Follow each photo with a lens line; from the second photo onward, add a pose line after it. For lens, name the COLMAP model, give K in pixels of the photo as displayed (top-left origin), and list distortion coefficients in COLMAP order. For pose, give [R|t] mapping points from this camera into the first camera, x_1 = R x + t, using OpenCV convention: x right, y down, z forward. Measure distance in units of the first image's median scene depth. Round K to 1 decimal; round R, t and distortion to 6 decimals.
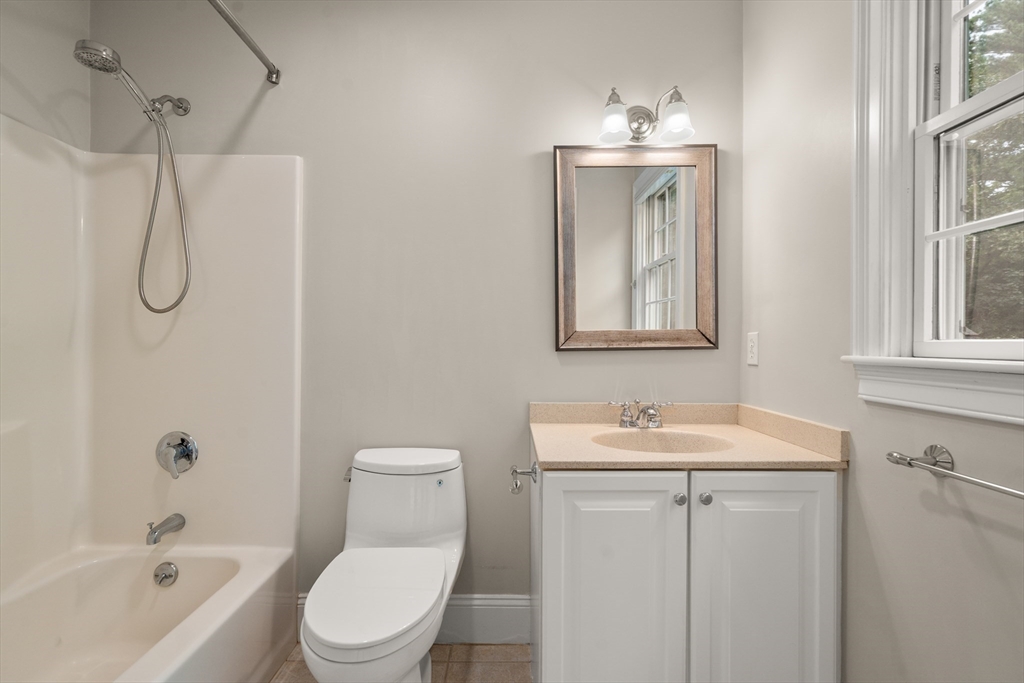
lens RADIAL K [[465.5, 0, 512.5], [0, 465.5, 343.2], [0, 0, 1]] dist [-0.003075, 0.002111]
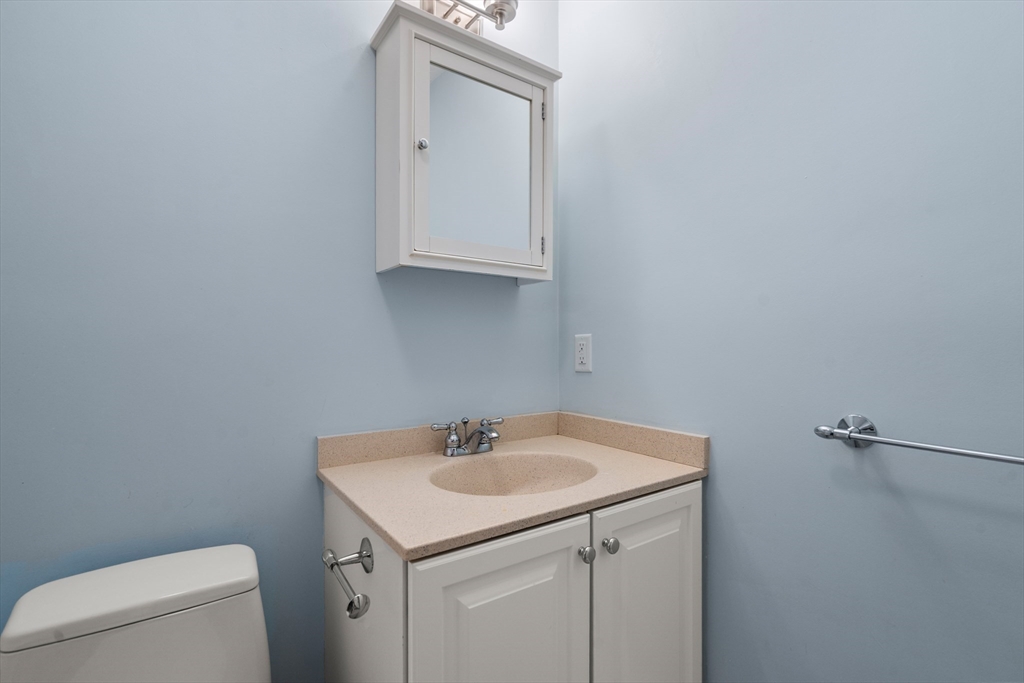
lens RADIAL K [[465.5, 0, 510.3], [0, 465.5, 345.9], [0, 0, 1]] dist [-0.003075, 0.002111]
pose [[0.811978, 0.001841, 0.583686, -0.176793], [0.000796, 0.999991, -0.004261, 0.003117], [-0.583688, 0.003924, 0.811969, 0.452296]]
